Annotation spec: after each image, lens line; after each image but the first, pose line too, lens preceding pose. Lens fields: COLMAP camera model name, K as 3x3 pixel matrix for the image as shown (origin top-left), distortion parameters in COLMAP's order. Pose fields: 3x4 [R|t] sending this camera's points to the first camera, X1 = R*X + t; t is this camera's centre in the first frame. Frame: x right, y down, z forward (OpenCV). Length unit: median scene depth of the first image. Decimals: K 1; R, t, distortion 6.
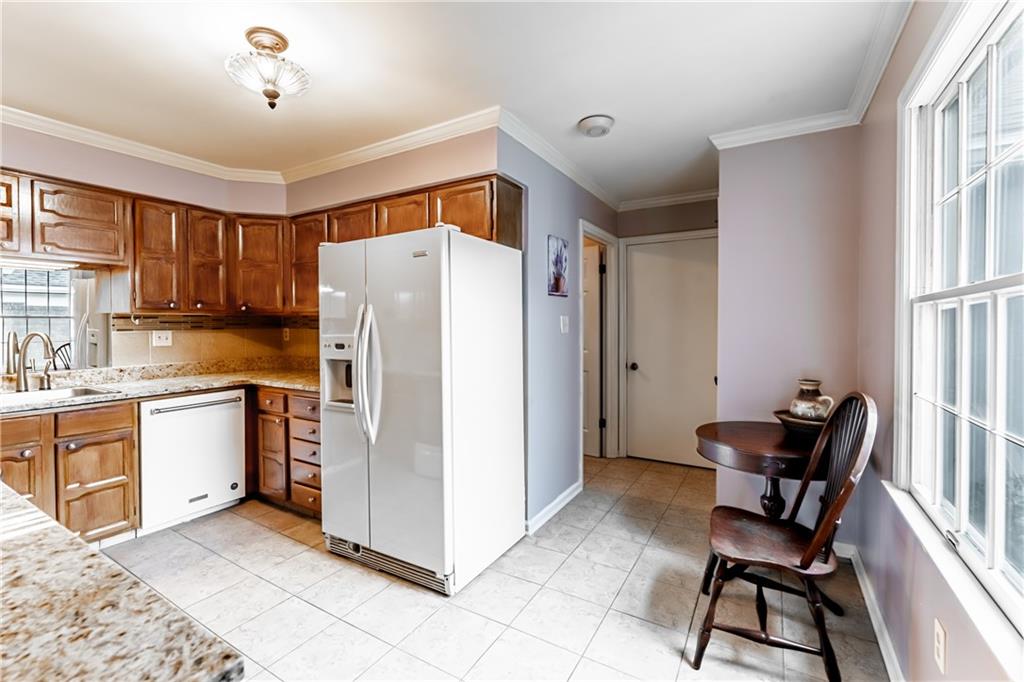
lens RADIAL K [[411.3, 0, 512.0], [0, 411.3, 341.0], [0, 0, 1]] dist [-0.000184, -0.000113]
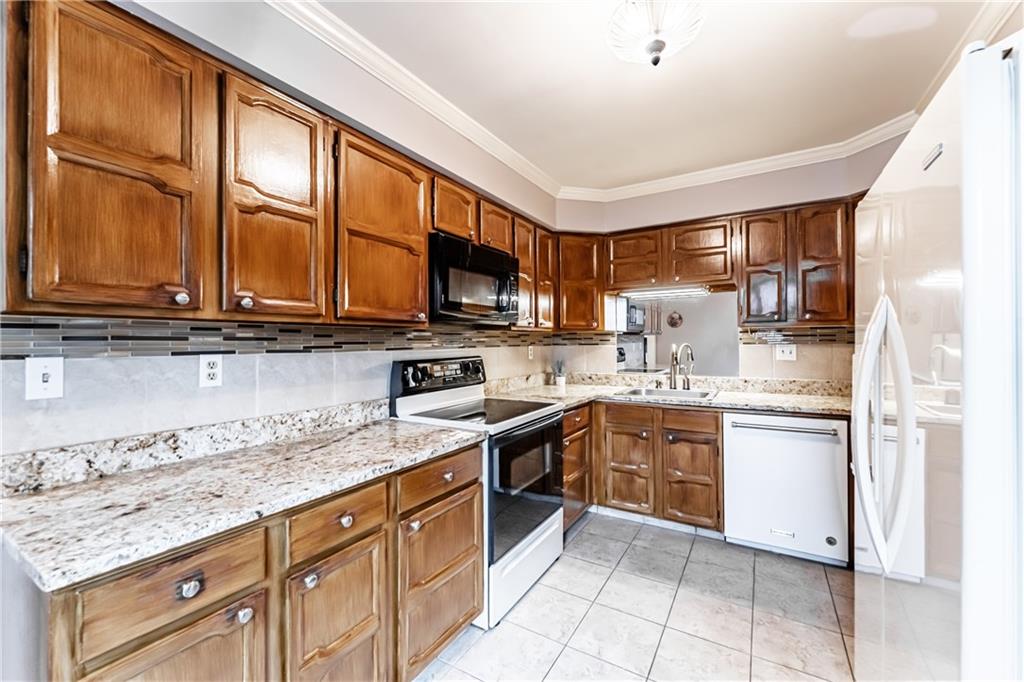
lens RADIAL K [[411.3, 0, 512.0], [0, 411.3, 341.0], [0, 0, 1]] dist [-0.000184, -0.000113]
pose [[0.017682, 0.001175, -0.999843, 0.133657], [-0.035254, 0.999378, 0.000551, -0.014169], [0.999222, 0.035238, 0.017712, 0.443090]]
